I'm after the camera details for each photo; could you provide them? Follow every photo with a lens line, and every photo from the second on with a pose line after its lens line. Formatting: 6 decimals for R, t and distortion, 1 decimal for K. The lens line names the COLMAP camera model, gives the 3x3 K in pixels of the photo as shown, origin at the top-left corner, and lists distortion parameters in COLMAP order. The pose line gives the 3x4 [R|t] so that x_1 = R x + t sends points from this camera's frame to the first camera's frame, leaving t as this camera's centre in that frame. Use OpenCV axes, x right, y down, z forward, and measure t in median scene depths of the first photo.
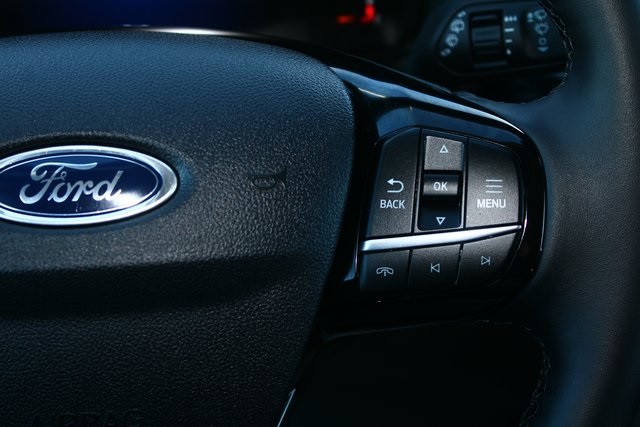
lens RADIAL K [[773.5, 0, 320.0], [0, 773.5, 213.7], [0, 0, 1]] dist [0.015214, 0.000000]
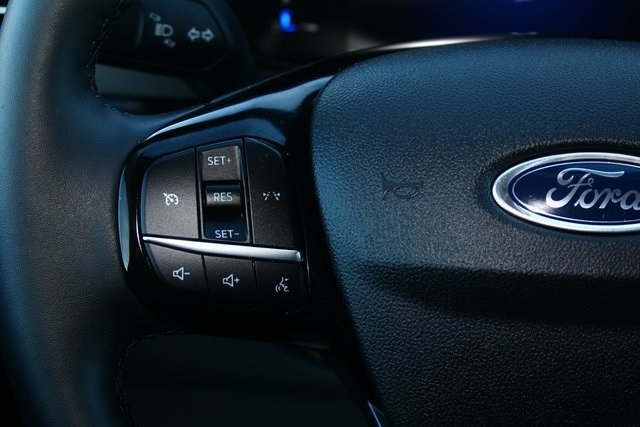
lens RADIAL K [[773.5, 0, 320.0], [0, 773.5, 213.3], [0, 0, 1]] dist [0.015214, 0.000000]
pose [[0.993049, 0.078918, -0.087324, -0.585735], [-0.080396, 0.996671, -0.013543, 0.032301], [0.085965, 0.020469, 0.996088, -0.016562]]
